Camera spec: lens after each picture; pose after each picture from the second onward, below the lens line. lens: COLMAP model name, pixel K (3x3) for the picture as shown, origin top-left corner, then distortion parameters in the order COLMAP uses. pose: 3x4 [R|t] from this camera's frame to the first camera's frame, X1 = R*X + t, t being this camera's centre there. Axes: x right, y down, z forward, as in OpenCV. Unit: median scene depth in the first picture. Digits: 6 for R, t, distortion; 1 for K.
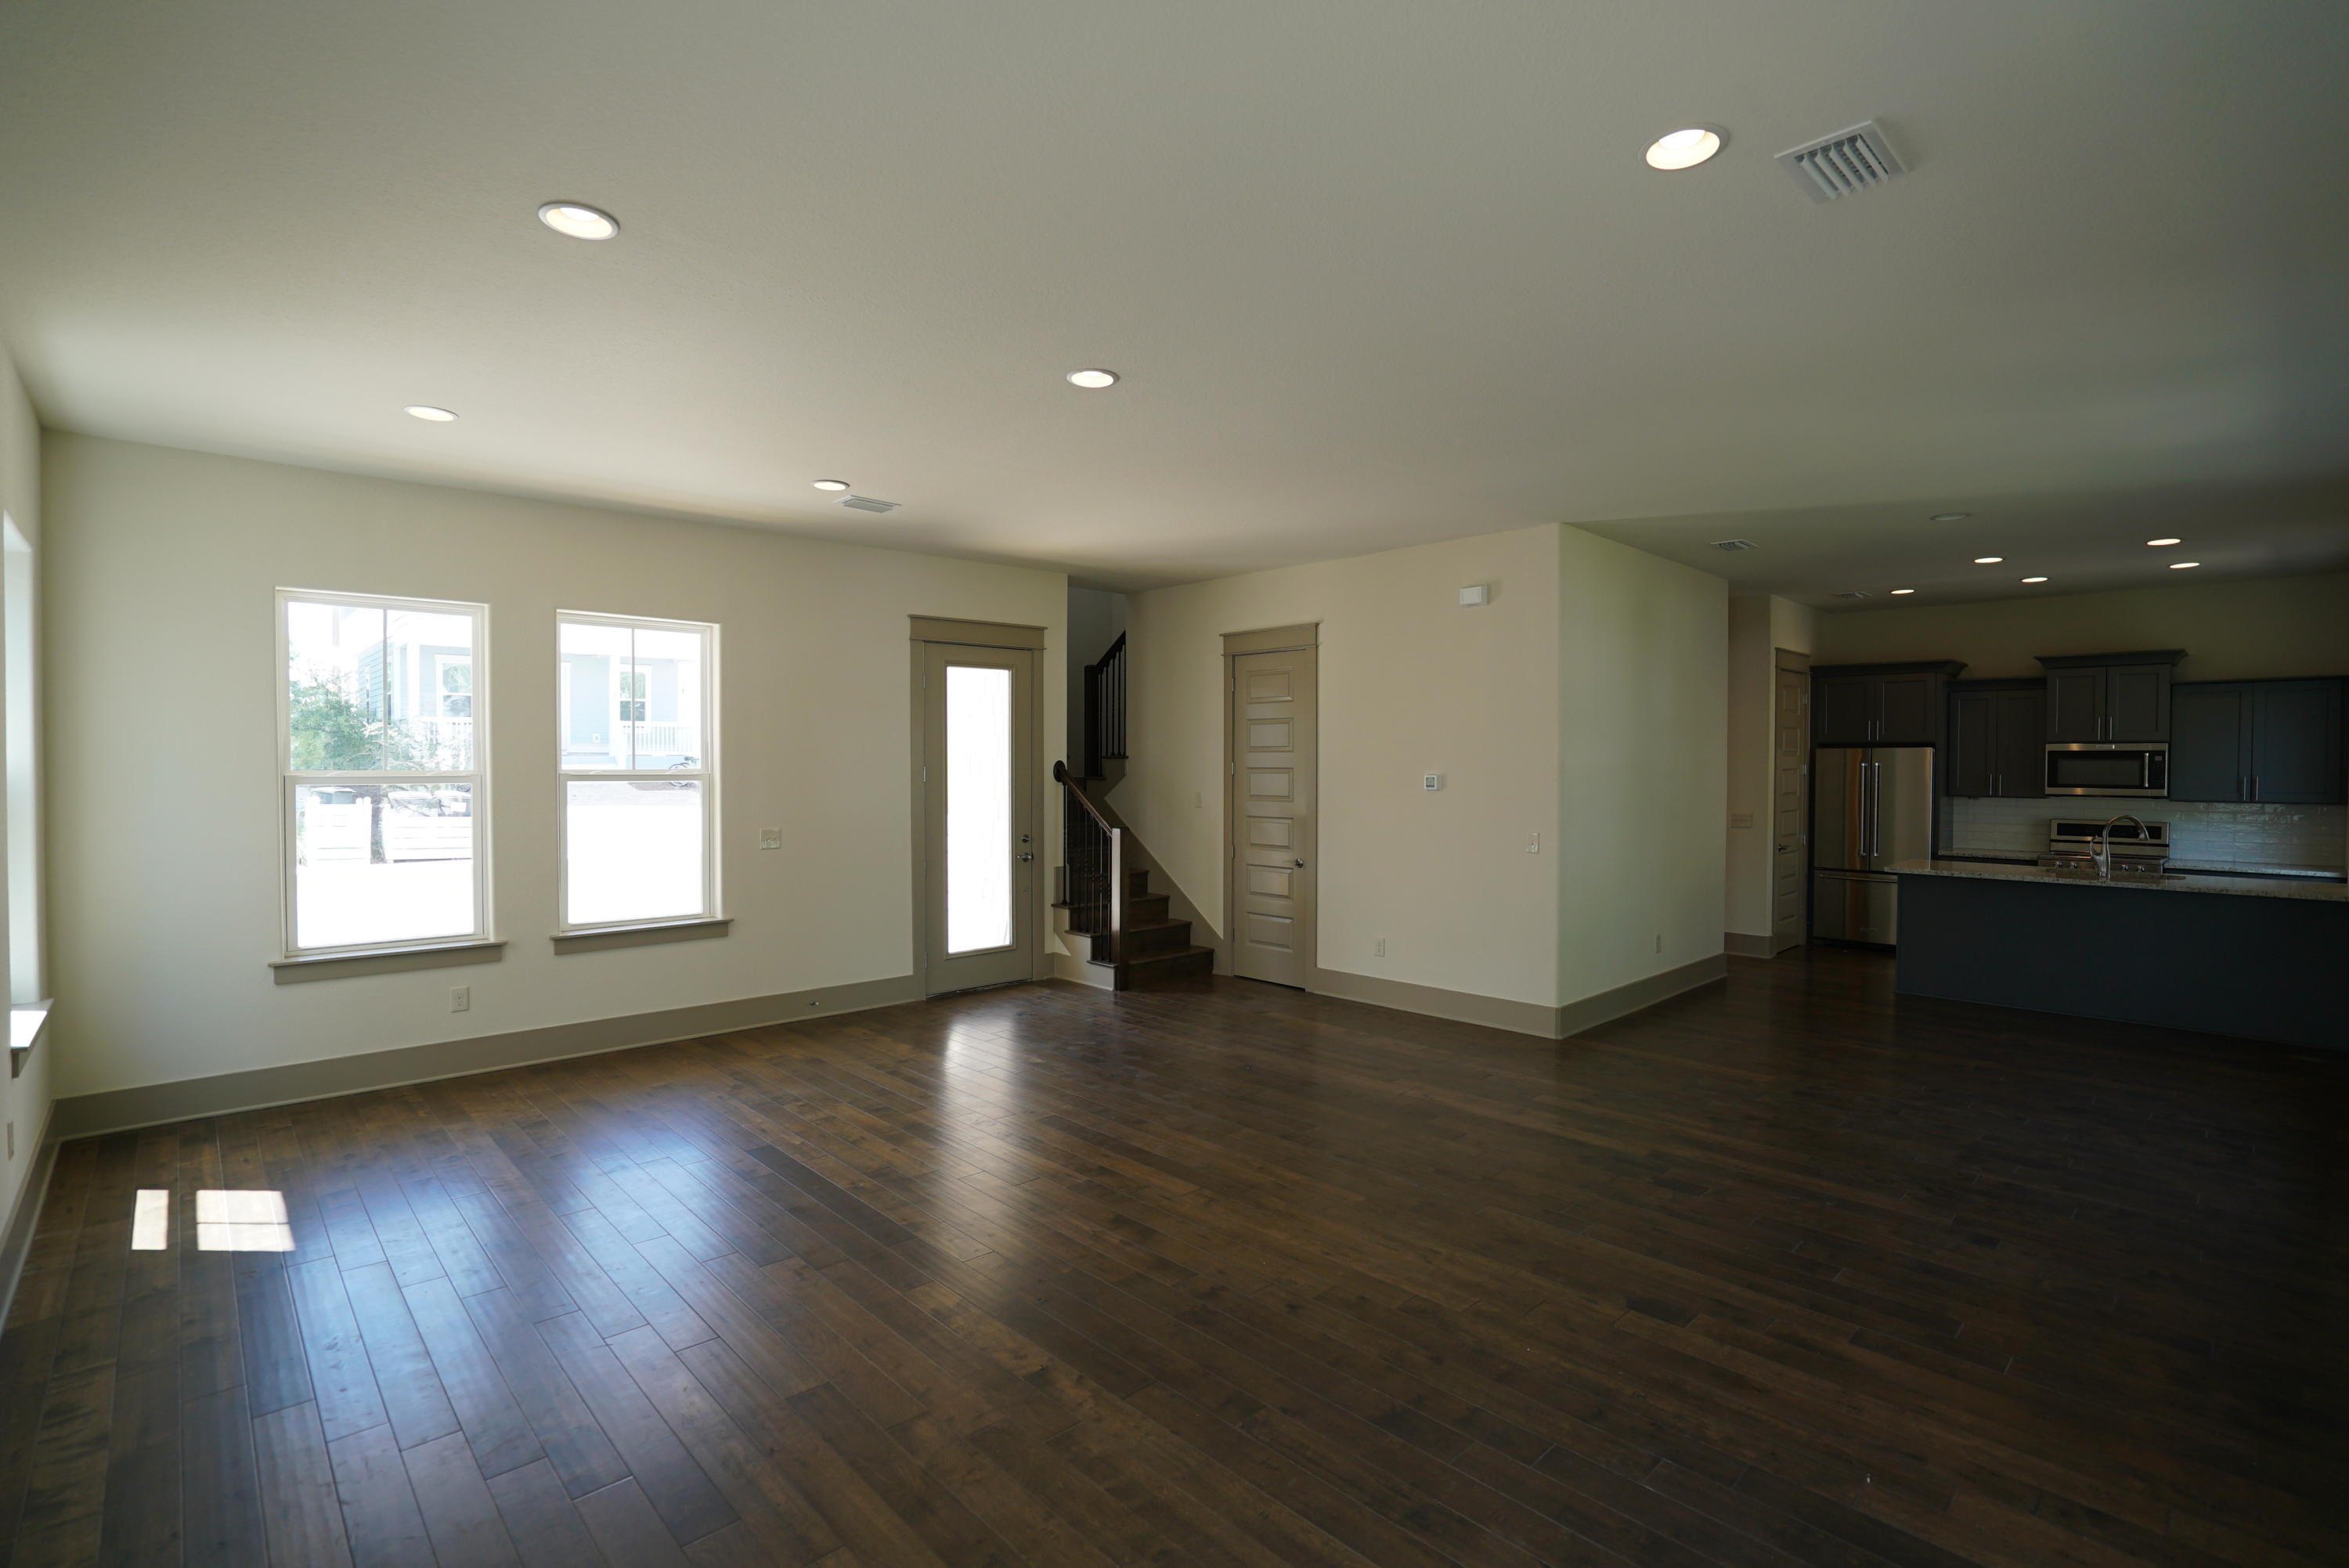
lens RADIAL K [[1077.3, 0, 1171.4], [0, 1077.3, 781.3], [0, 0, 1]] dist [-0.018450, 0.000366]
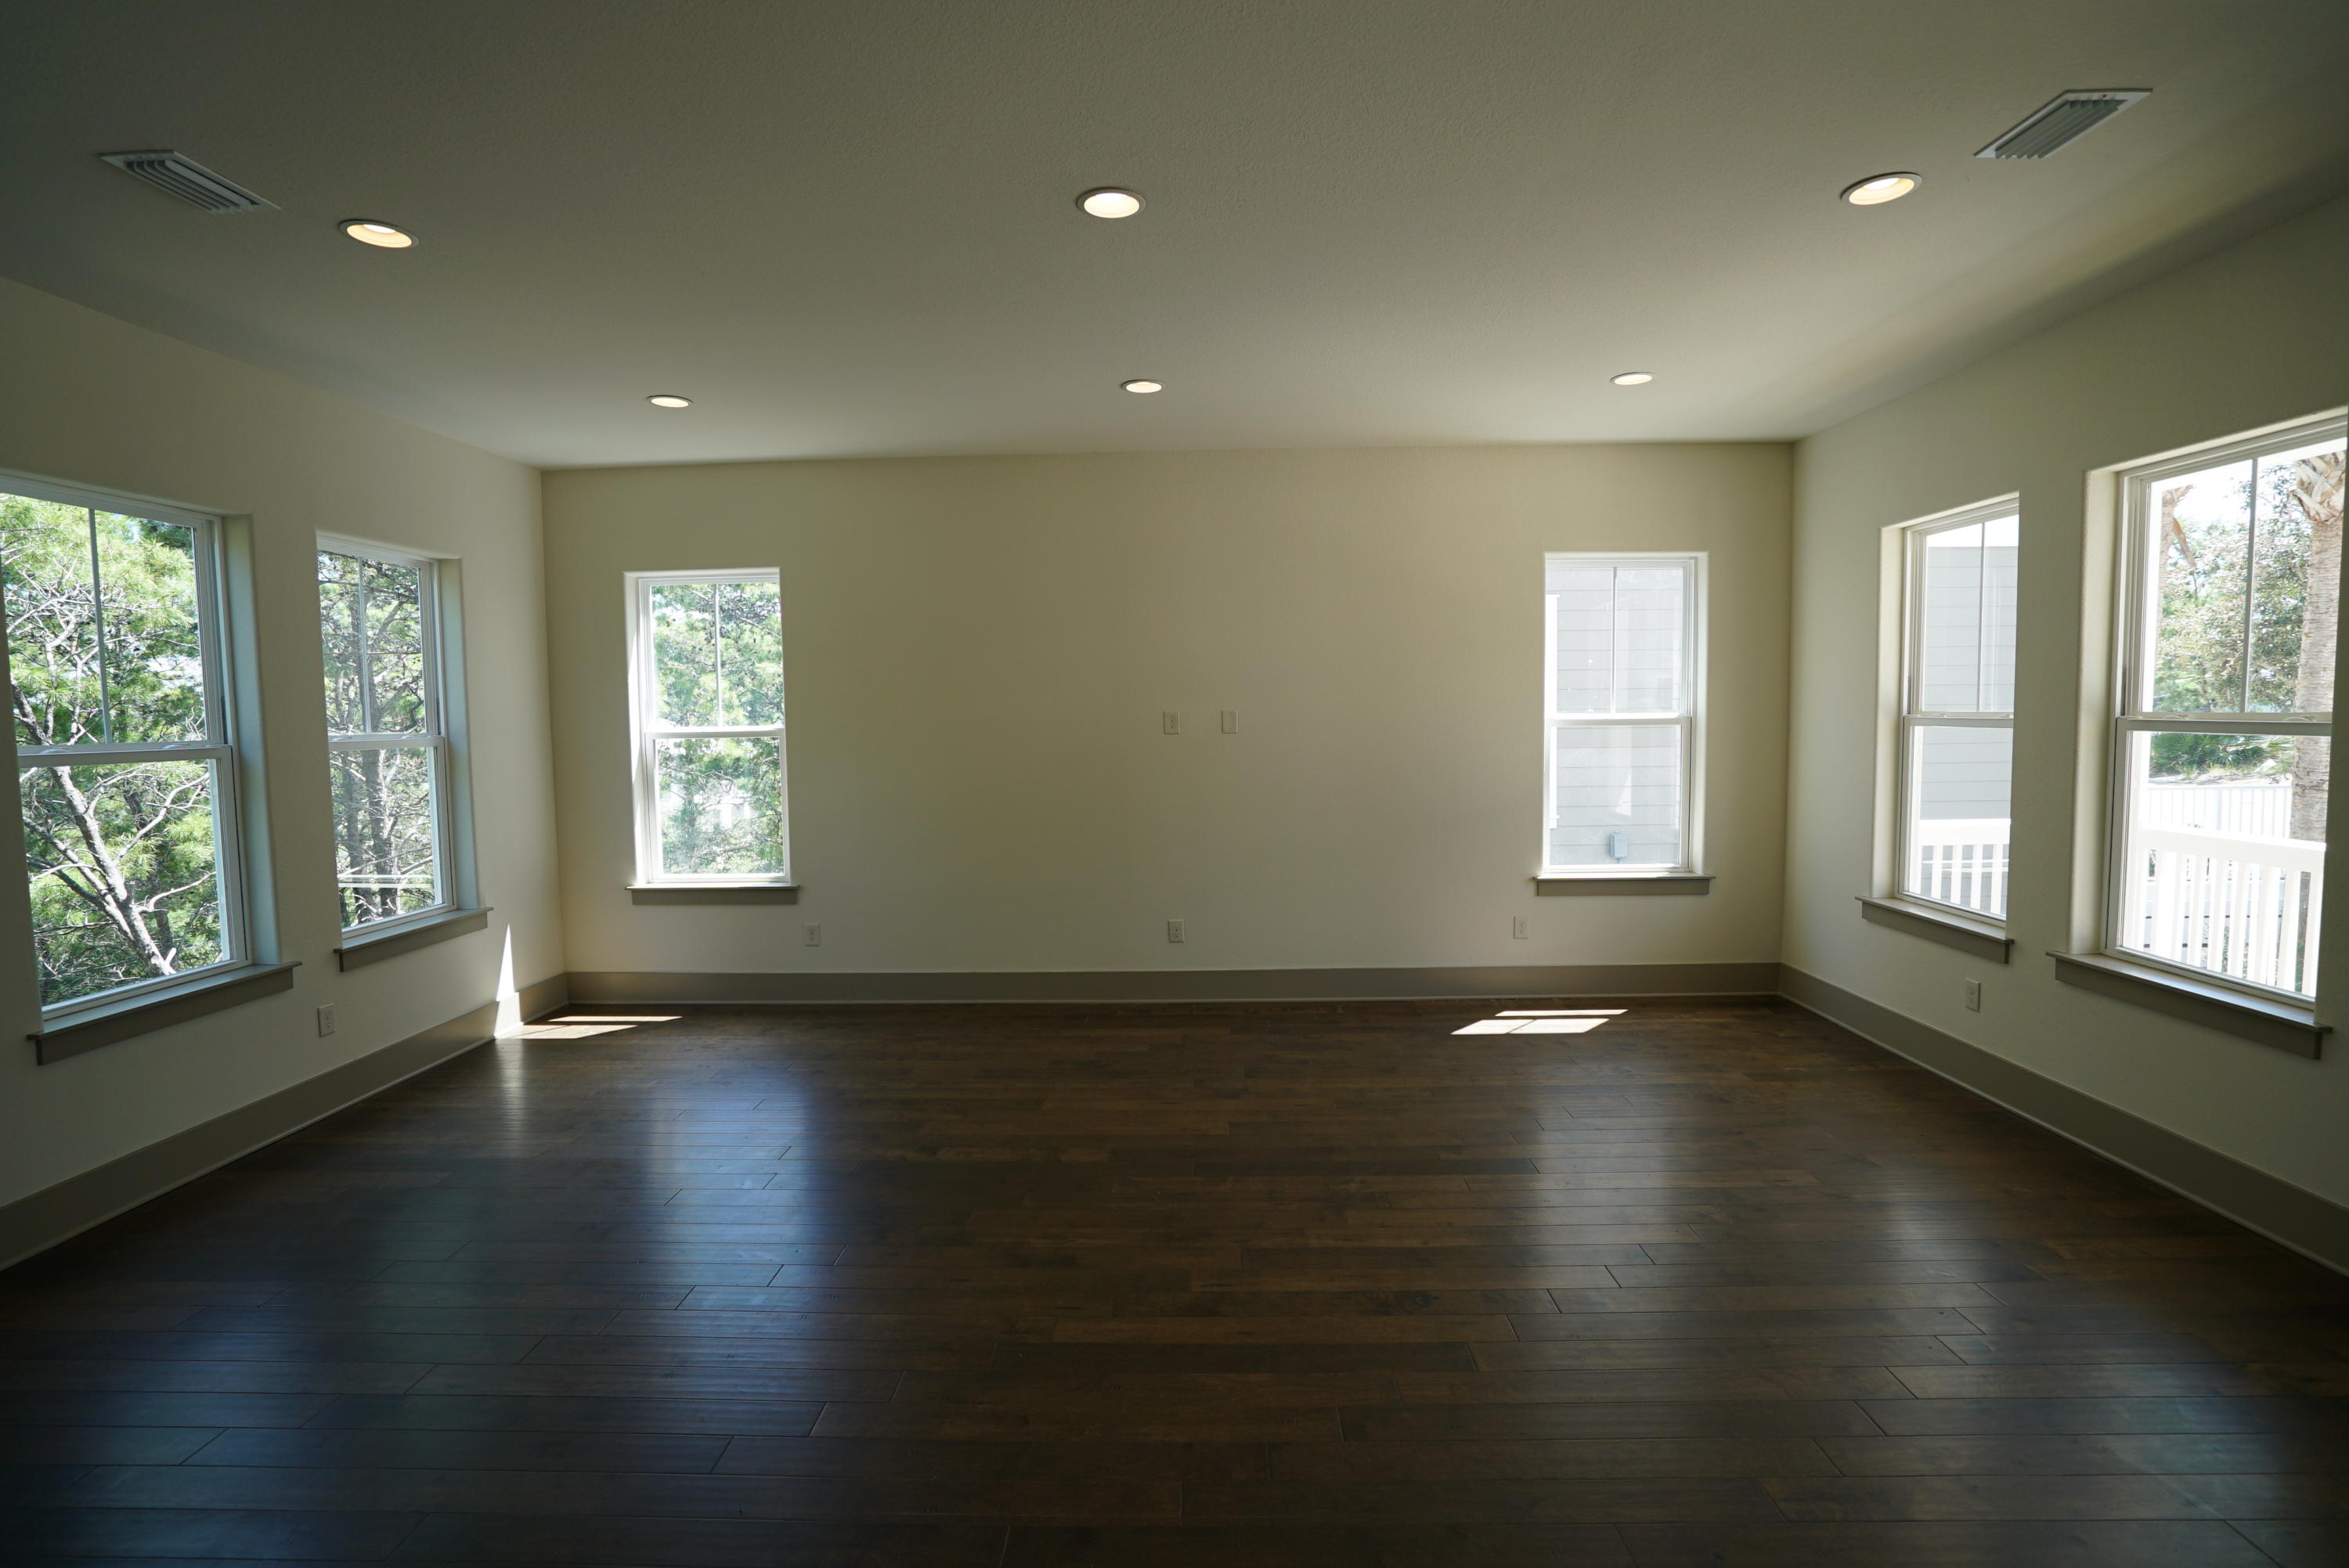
lens RADIAL K [[1077.3, 0, 1177.7], [0, 1077.3, 779.7], [0, 0, 1]] dist [-0.018450, 0.000366]
pose [[-0.694742, 0.055517, -0.717113, 0.402566], [-0.001123, 0.996932, 0.078269, -0.026930], [0.719258, 0.055182, -0.692548, 1.384411]]
